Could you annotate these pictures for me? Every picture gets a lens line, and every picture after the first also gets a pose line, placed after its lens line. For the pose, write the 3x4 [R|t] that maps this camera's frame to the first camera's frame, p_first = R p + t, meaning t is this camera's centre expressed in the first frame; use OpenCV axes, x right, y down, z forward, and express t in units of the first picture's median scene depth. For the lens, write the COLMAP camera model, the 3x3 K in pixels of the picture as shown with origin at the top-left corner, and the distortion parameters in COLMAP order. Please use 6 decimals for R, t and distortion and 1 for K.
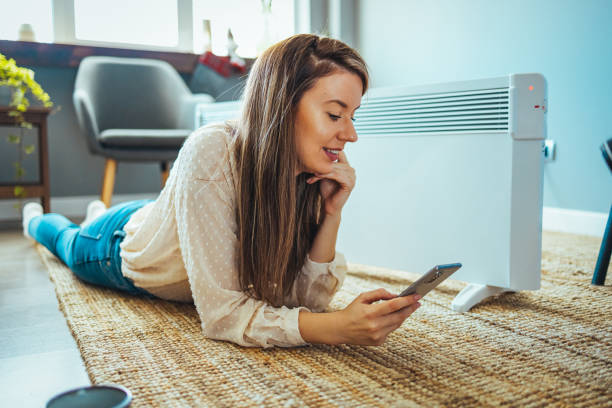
lens RADIAL K [[602.5, 0, 306.0], [0, 602.5, 204.0], [0, 0, 1]] dist [-0.006165, 0.014524]
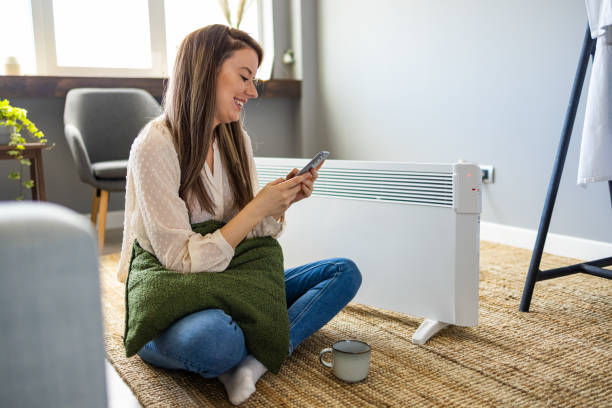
lens RADIAL K [[593.4, 0, 306.0], [0, 593.4, 204.0], [0, 0, 1]] dist [0.013682, -0.003281]
pose [[0.996927, -0.030086, 0.072330, -0.076227], [0.026781, 0.998572, 0.046235, -0.201021], [-0.073617, -0.044156, 0.996309, -0.267088]]
